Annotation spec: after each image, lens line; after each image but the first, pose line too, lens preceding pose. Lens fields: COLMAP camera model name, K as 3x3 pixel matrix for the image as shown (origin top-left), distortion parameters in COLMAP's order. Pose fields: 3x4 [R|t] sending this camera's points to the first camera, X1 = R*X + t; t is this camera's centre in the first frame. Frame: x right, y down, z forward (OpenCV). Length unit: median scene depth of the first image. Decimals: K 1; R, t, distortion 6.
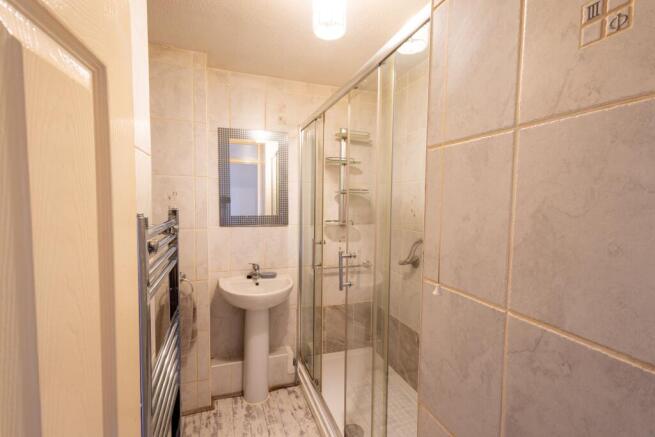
lens RADIAL K [[304.3, 0, 327.9], [0, 304.3, 218.9], [0, 0, 1]] dist [0.015909, -0.000446]
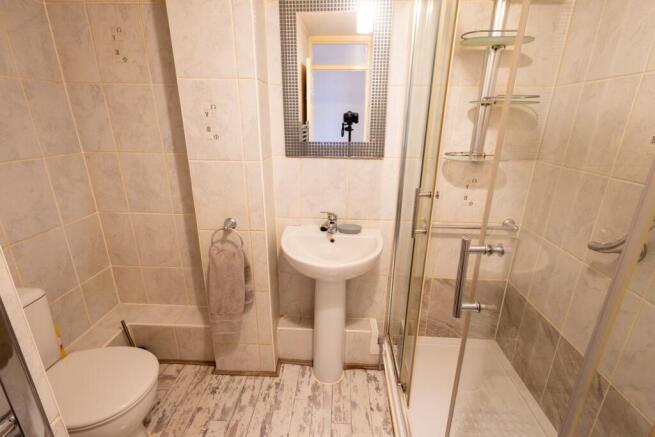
lens RADIAL K [[304.3, 0, 326.4], [0, 304.3, 218.5], [0, 0, 1]] dist [0.015909, -0.000446]
pose [[0.925709, 0.116572, -0.359826, 0.006445], [-0.021079, 0.965744, 0.258641, -0.021664], [0.377650, -0.231841, 0.896454, 0.358529]]
